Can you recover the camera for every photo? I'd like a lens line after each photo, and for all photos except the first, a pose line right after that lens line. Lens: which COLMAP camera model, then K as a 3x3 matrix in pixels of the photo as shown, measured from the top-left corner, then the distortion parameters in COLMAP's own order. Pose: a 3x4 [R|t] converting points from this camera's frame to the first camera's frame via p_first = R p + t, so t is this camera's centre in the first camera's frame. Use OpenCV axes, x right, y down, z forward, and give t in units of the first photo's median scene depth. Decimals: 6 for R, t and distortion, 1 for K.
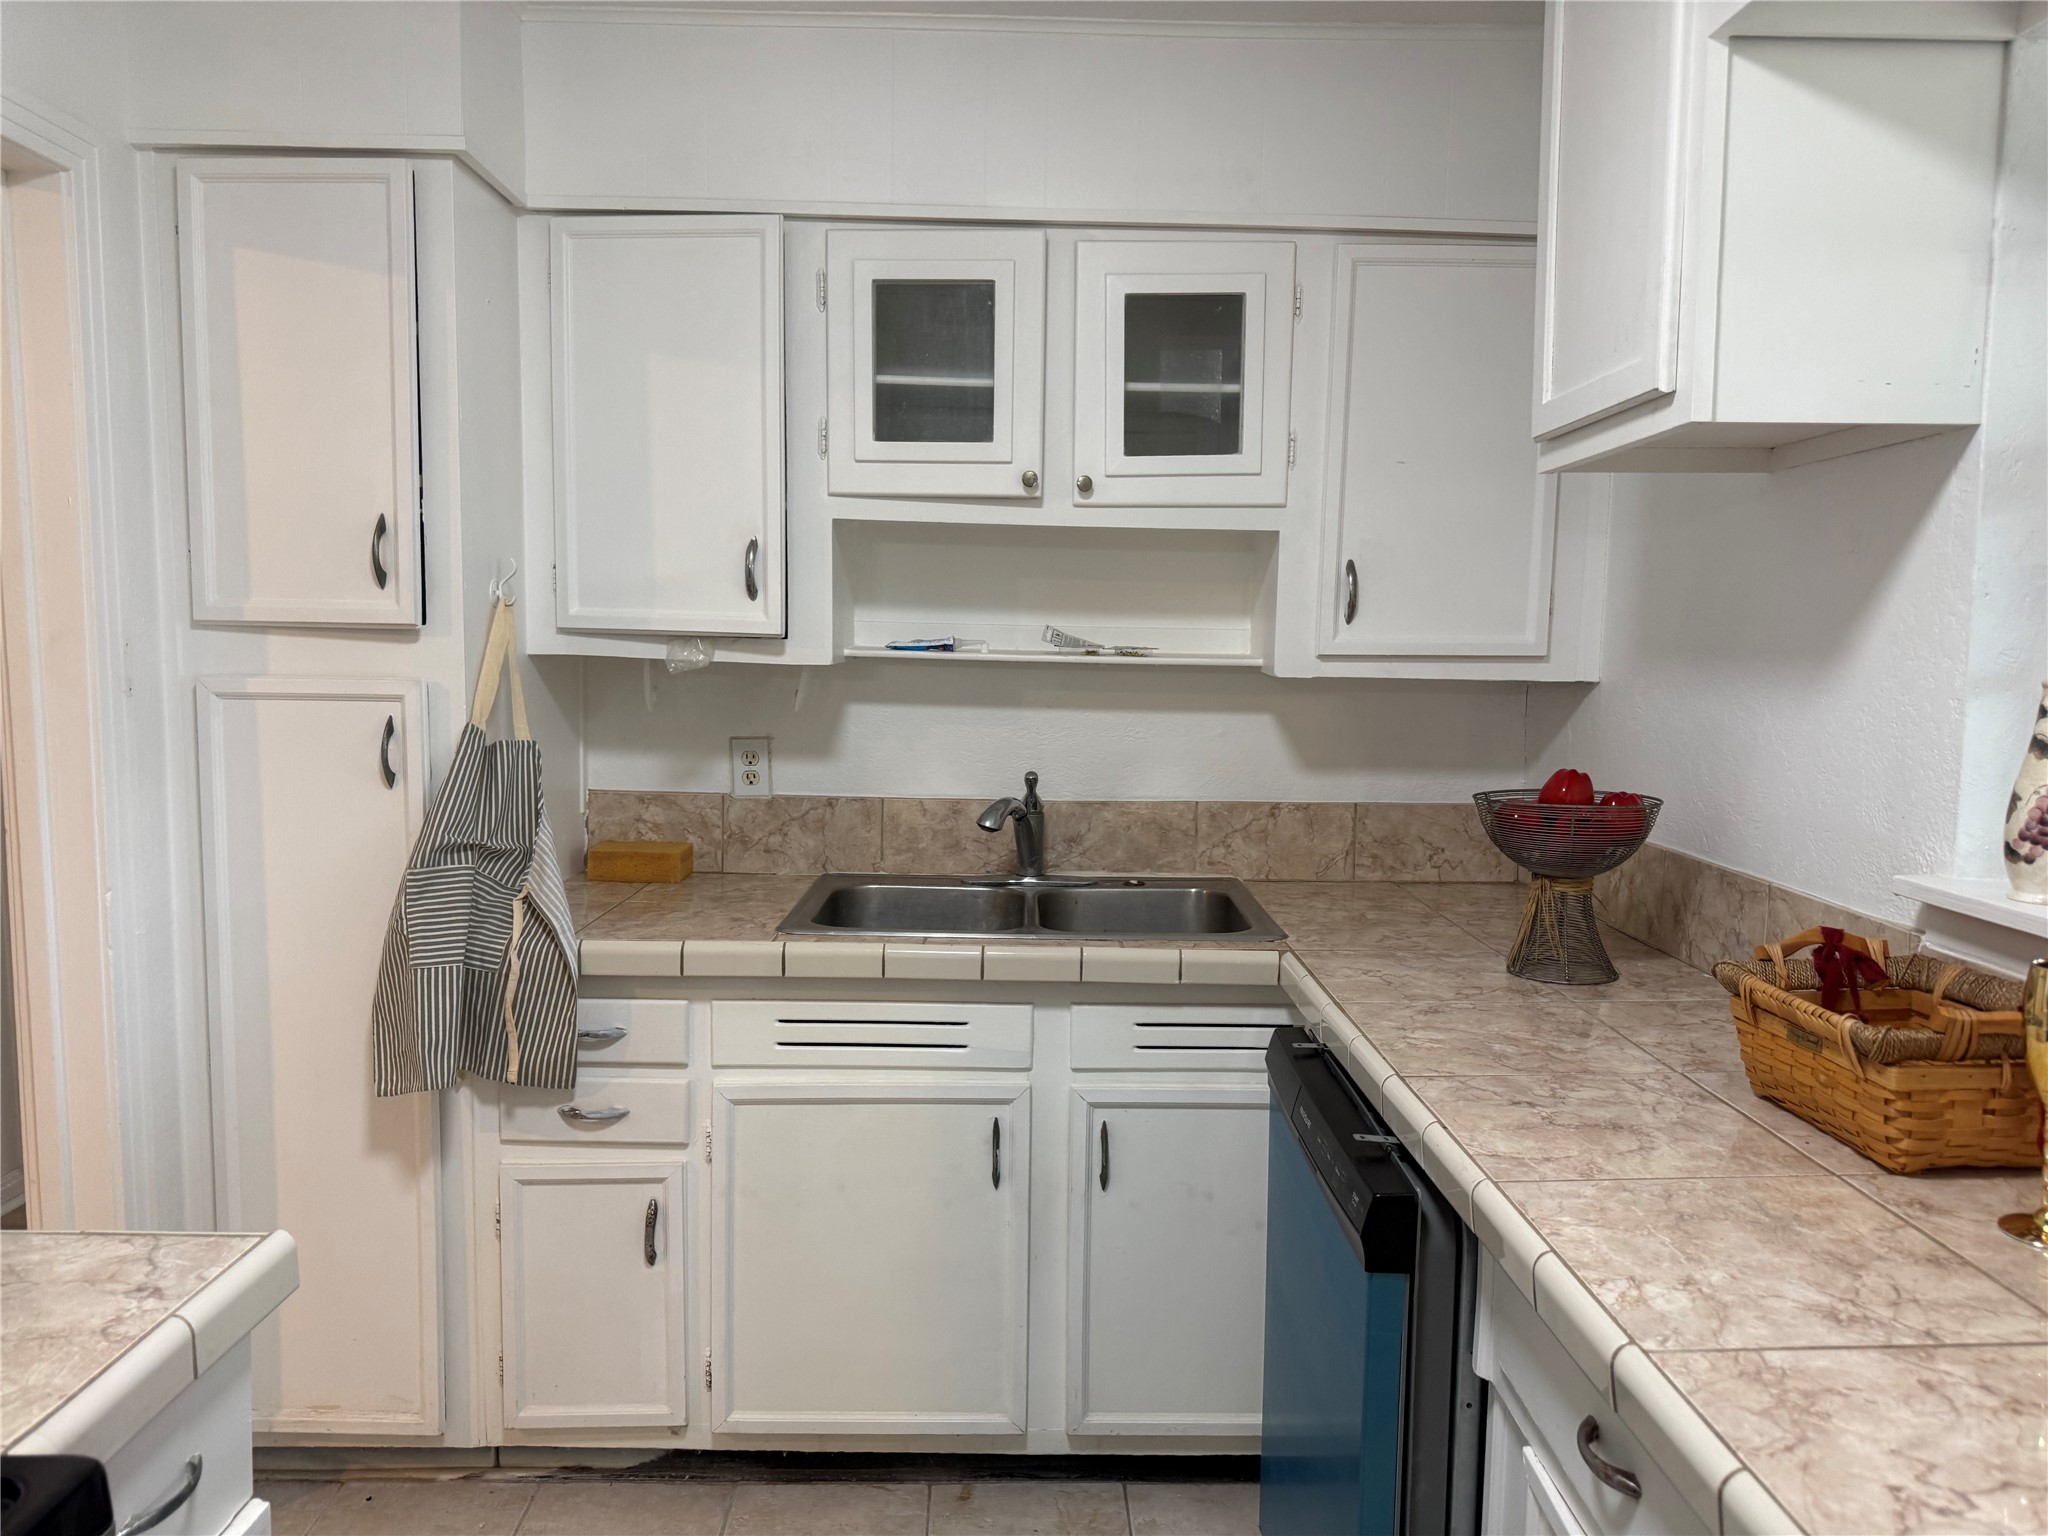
lens RADIAL K [[1444.8, 0, 1048.3], [0, 1444.8, 792.5], [0, 0, 1]] dist [0.128089, -0.230865]
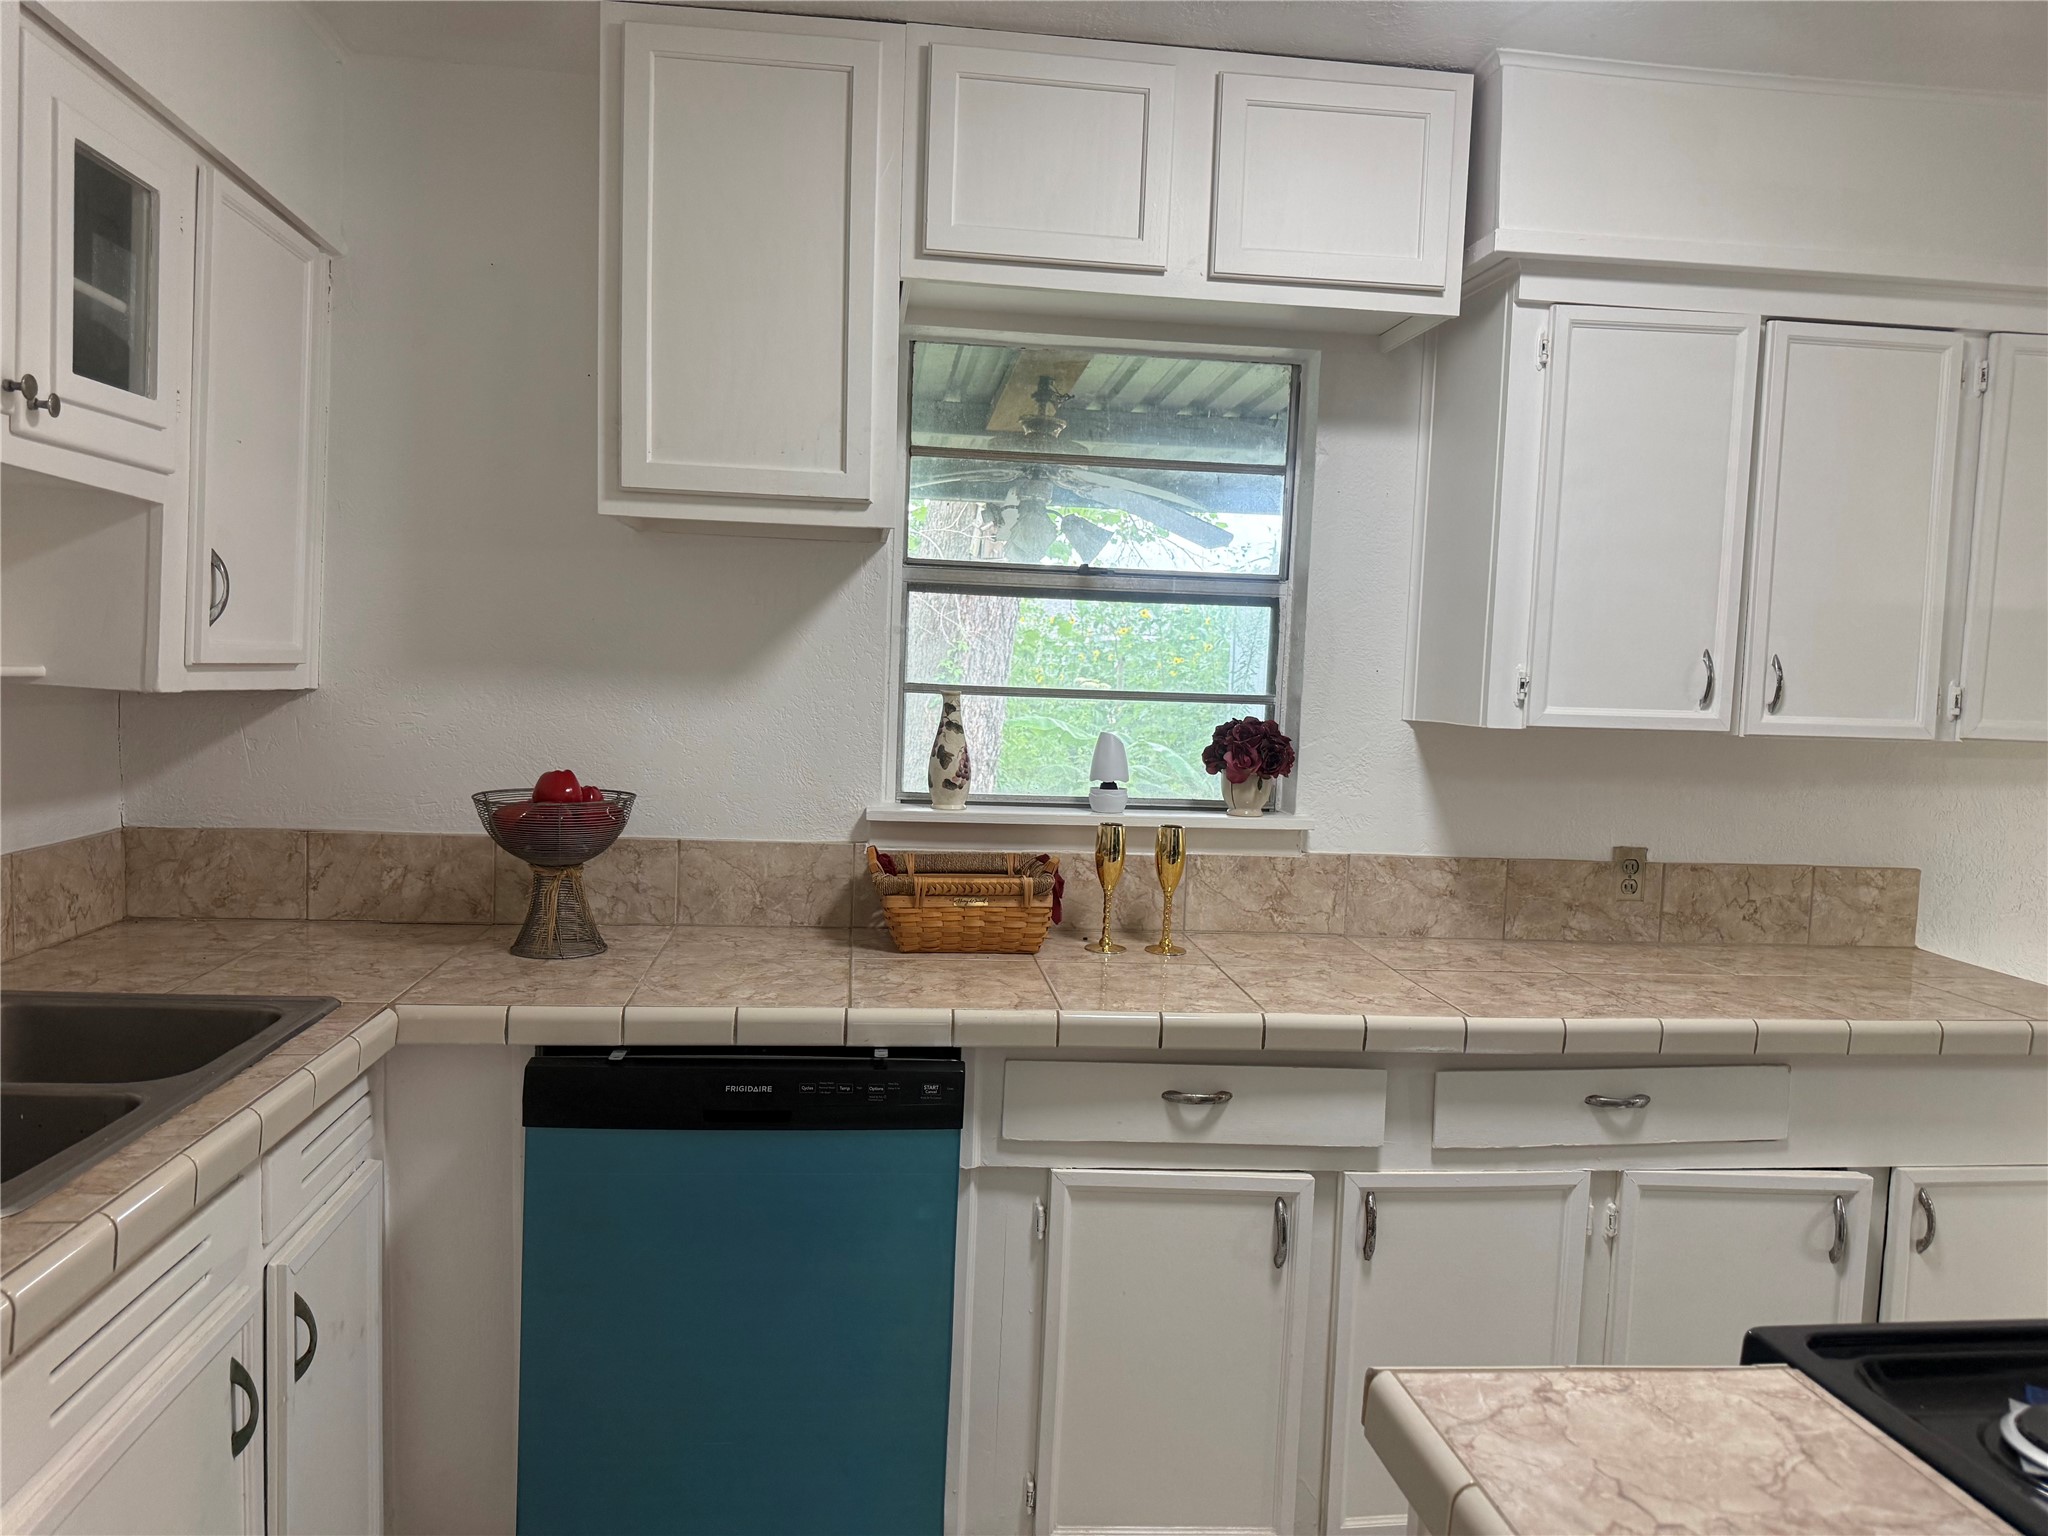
lens RADIAL K [[1445.6, 0, 1024.4], [0, 1445.6, 775.9], [0, 0, 1]] dist [0.133564, -0.193099]
pose [[-0.101011, -0.086184, 0.991145, -0.691680], [0.067906, 0.993320, 0.093293, -0.079703], [-0.992565, 0.076728, -0.094484, 0.638574]]
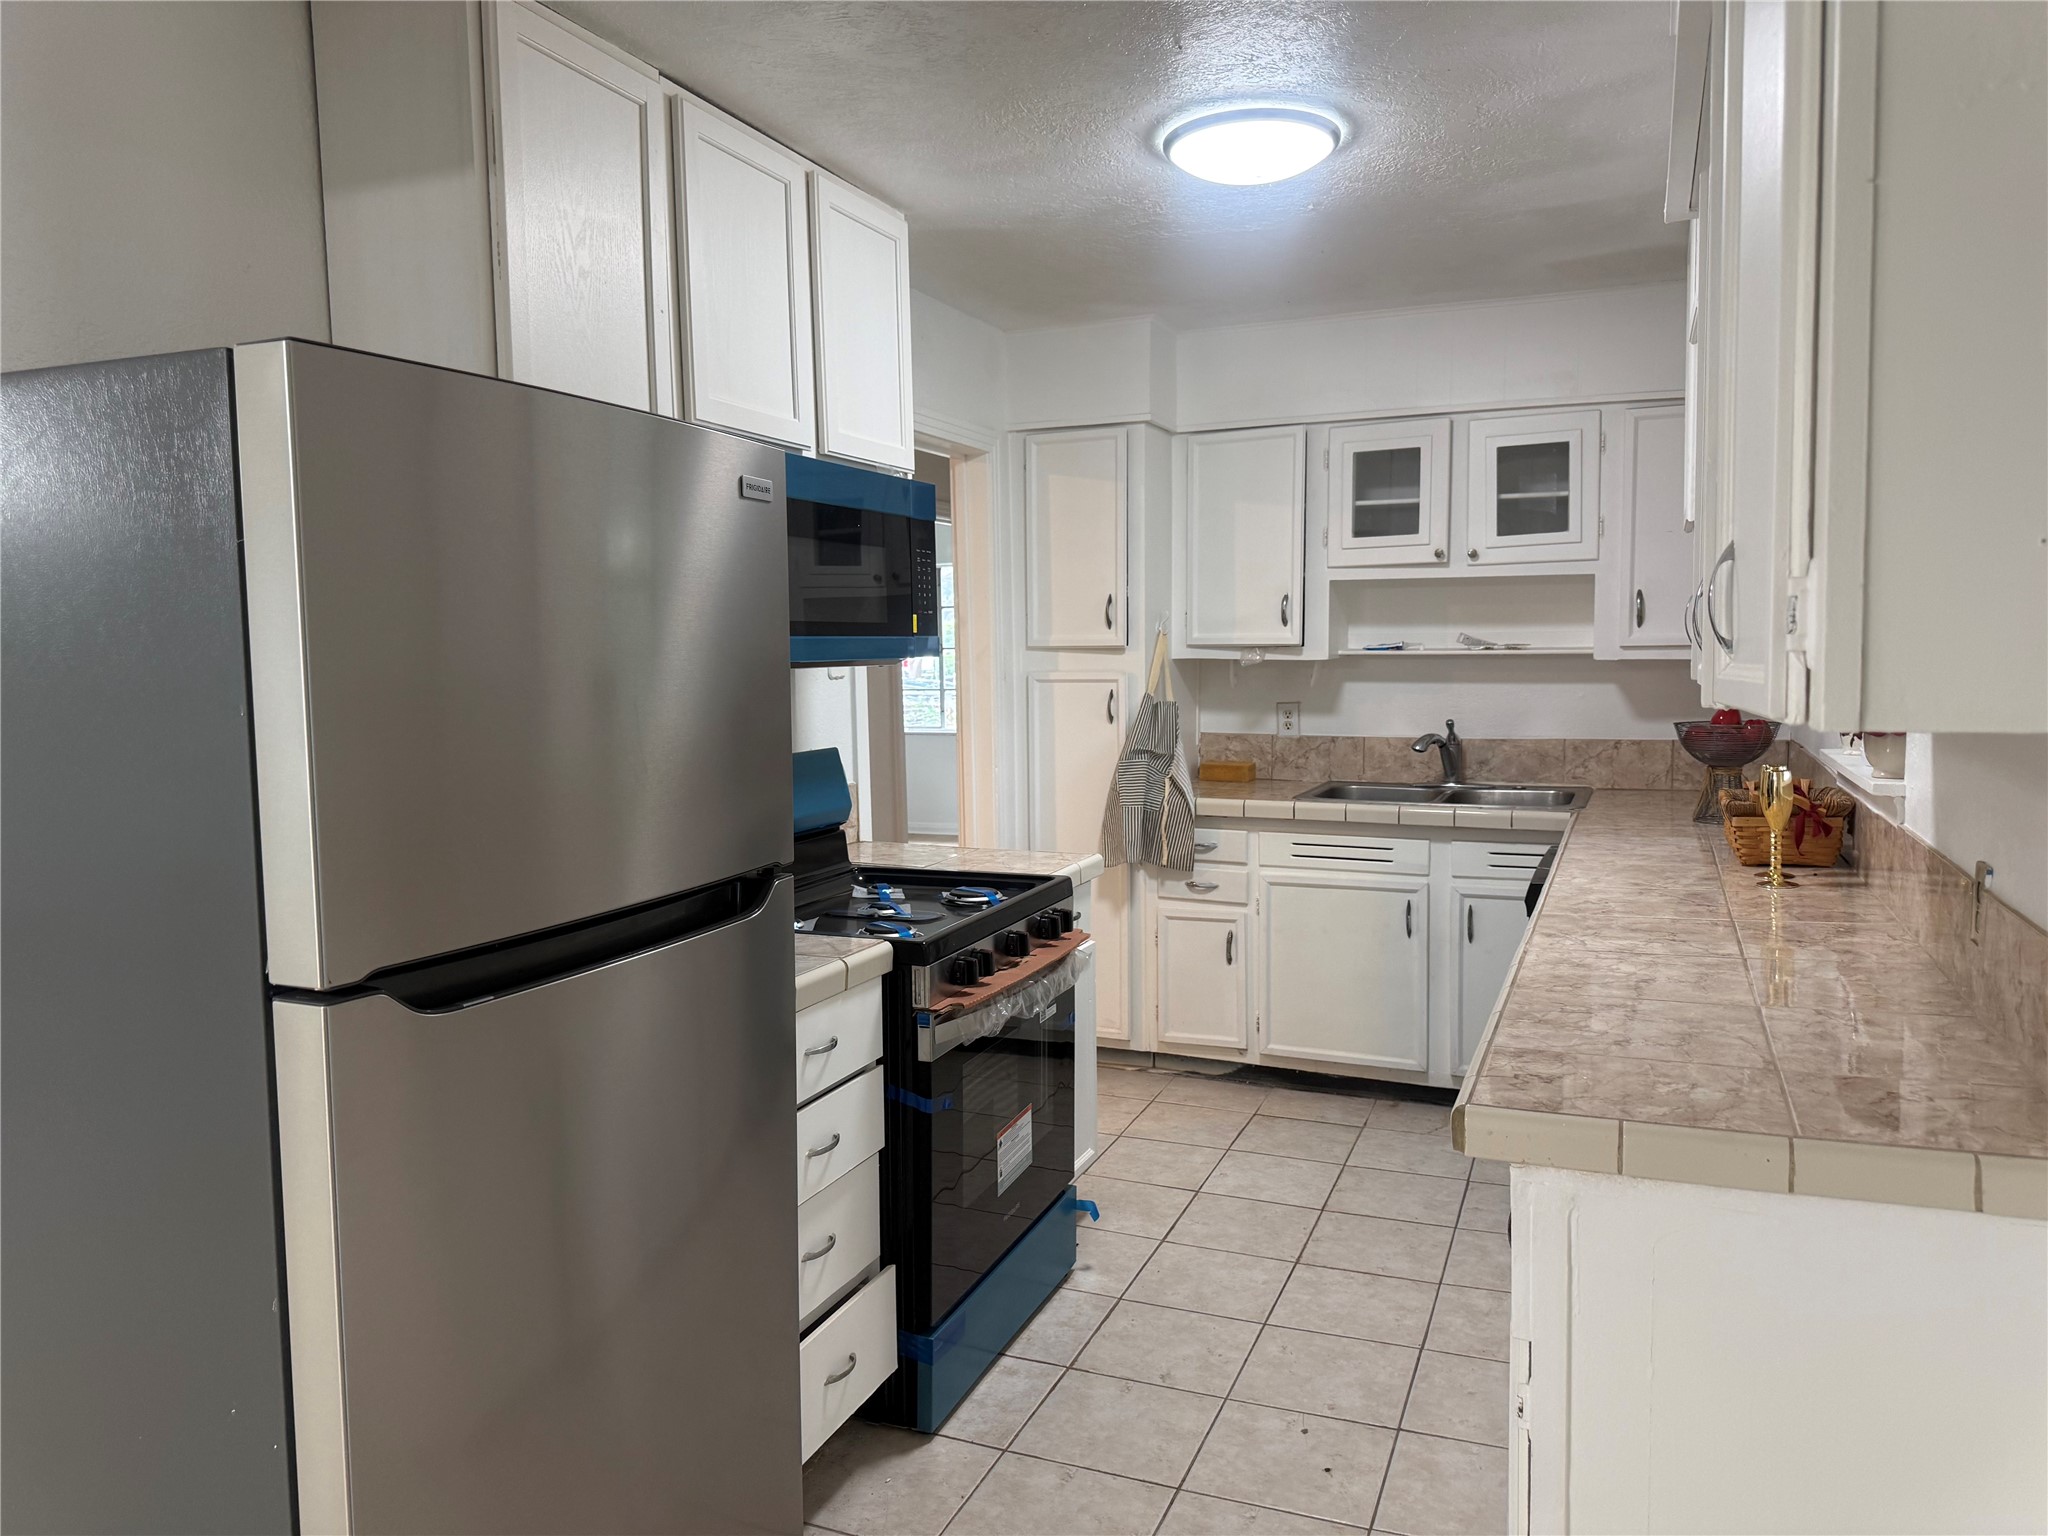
lens RADIAL K [[1443.3, 0, 1031.9], [0, 1443.3, 762.4], [0, 0, 1]] dist [0.131966, -0.194931]
pose [[0.913493, 0.006454, -0.406803, 0.261846], [-0.015350, 0.999709, -0.018610, 0.083633], [0.406564, 0.023245, 0.913326, -0.843233]]
